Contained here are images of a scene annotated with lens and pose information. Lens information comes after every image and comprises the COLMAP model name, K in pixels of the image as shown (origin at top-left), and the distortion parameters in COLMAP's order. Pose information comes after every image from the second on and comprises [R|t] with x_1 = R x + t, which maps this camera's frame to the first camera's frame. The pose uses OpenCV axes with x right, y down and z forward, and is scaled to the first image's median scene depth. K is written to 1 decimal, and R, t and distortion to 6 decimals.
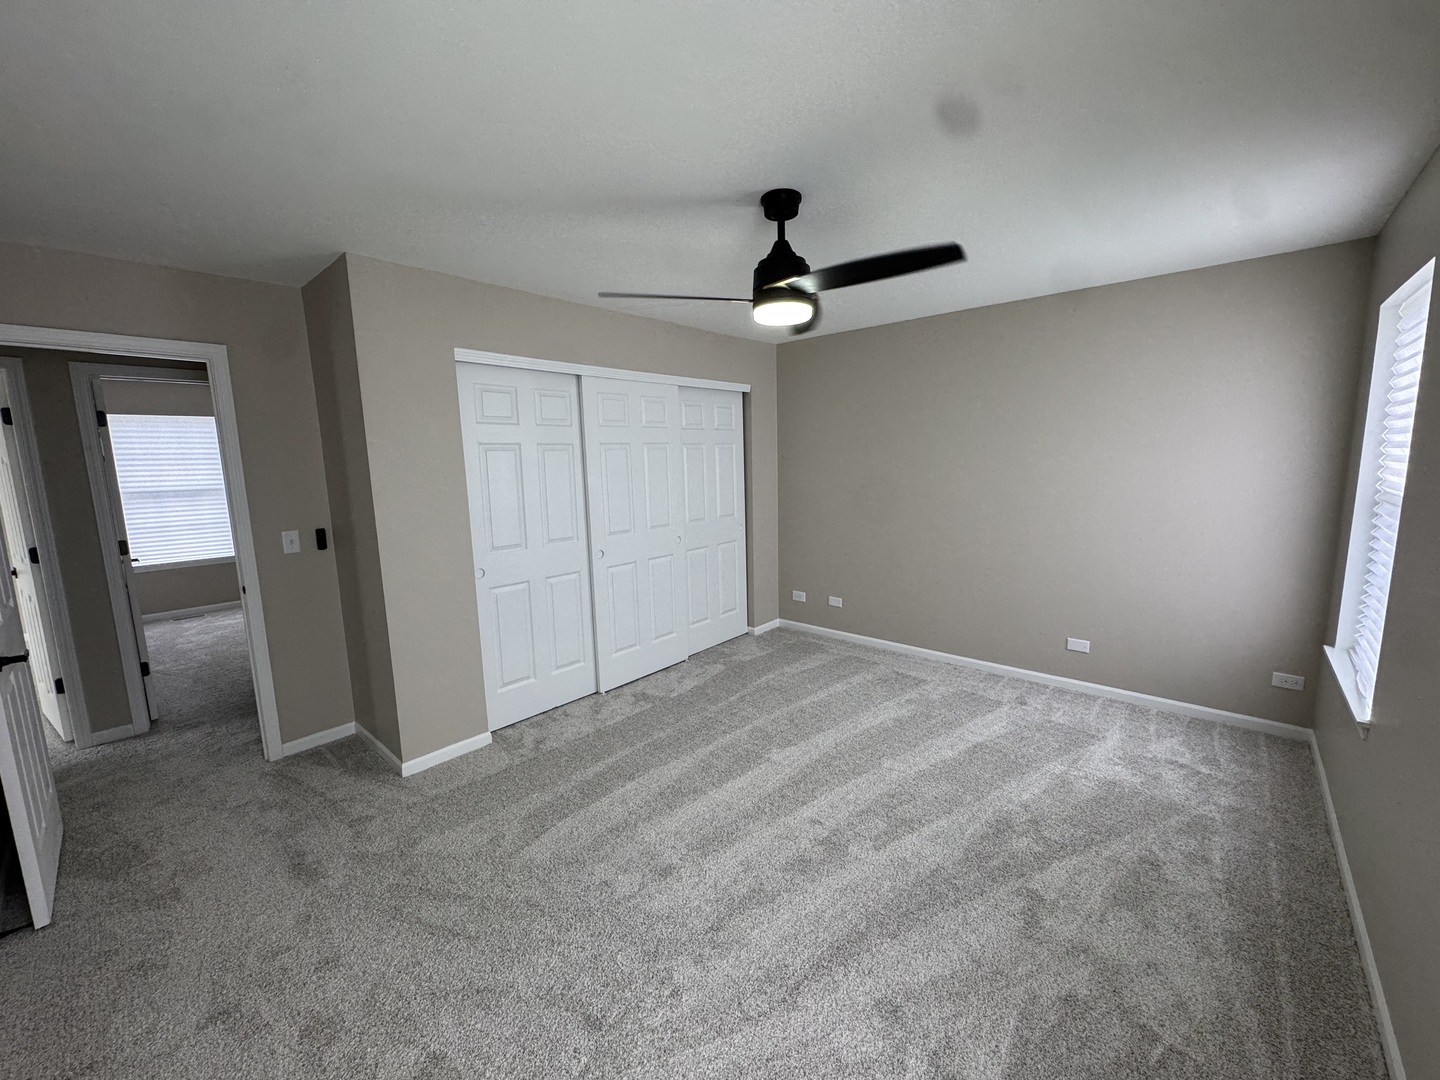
lens RADIAL K [[571.1, 0, 716.7], [0, 571.1, 540.4], [0, 0, 1]] dist [-0.002626, 0.000014]
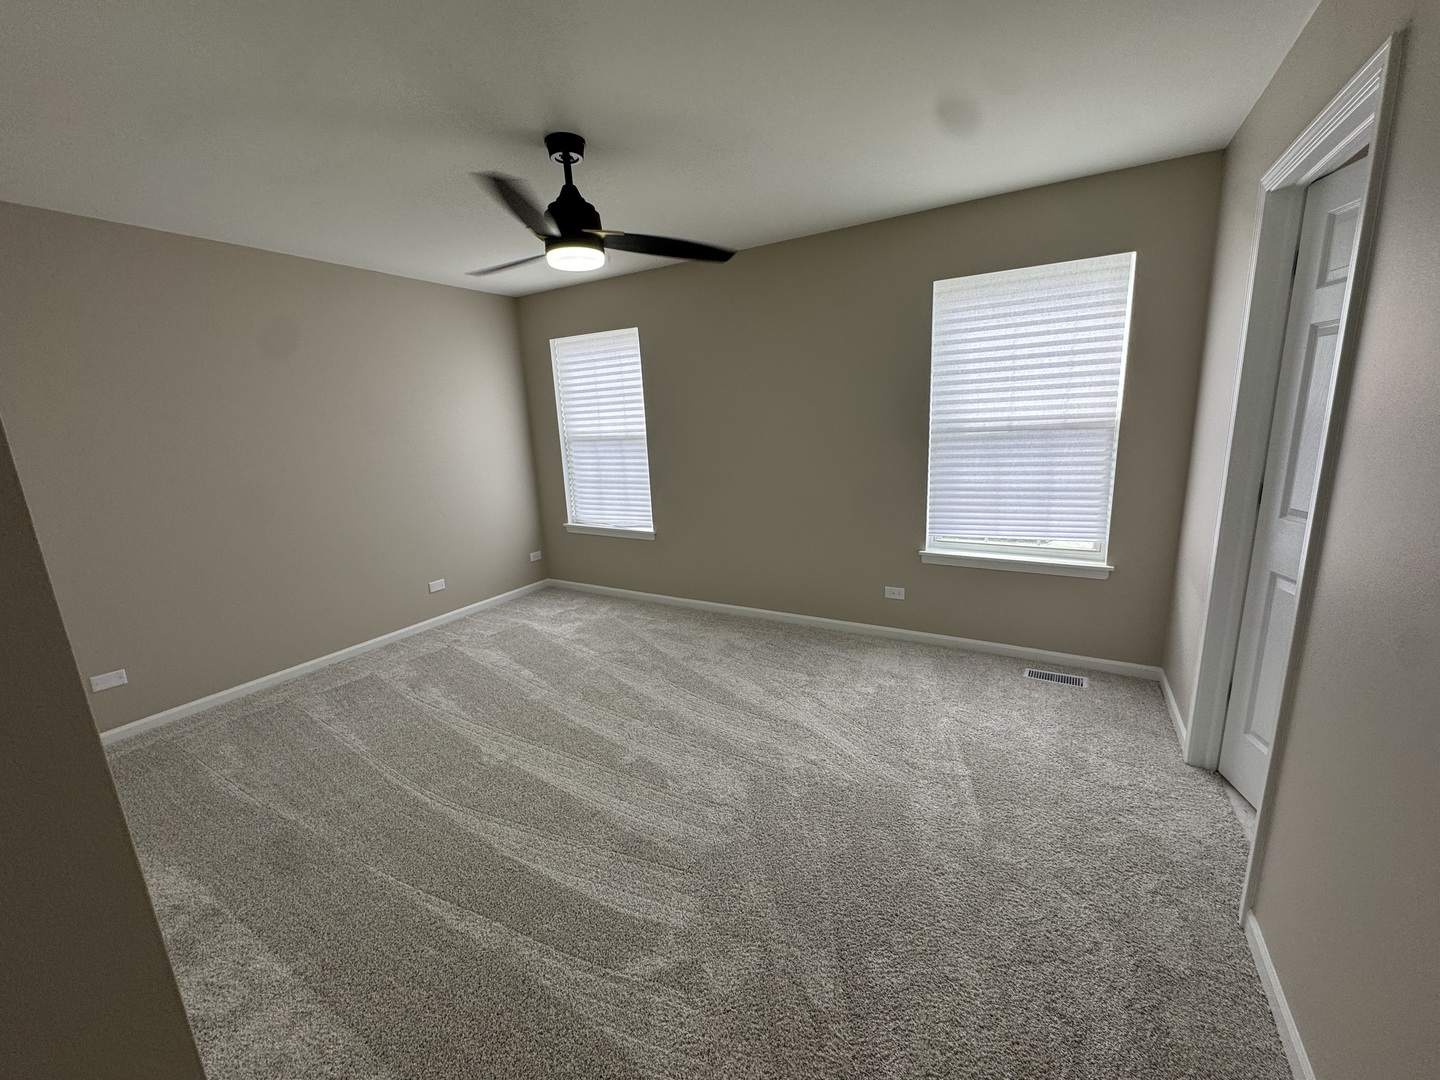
lens RADIAL K [[571.1, 0, 725.1], [0, 571.1, 536.1], [0, 0, 1]] dist [-0.002626, 0.000014]
pose [[-0.206840, -0.169271, 0.963621, -0.749530], [0.192254, 0.958685, 0.209671, -0.057481], [-0.959300, 0.228628, -0.165751, 0.747482]]
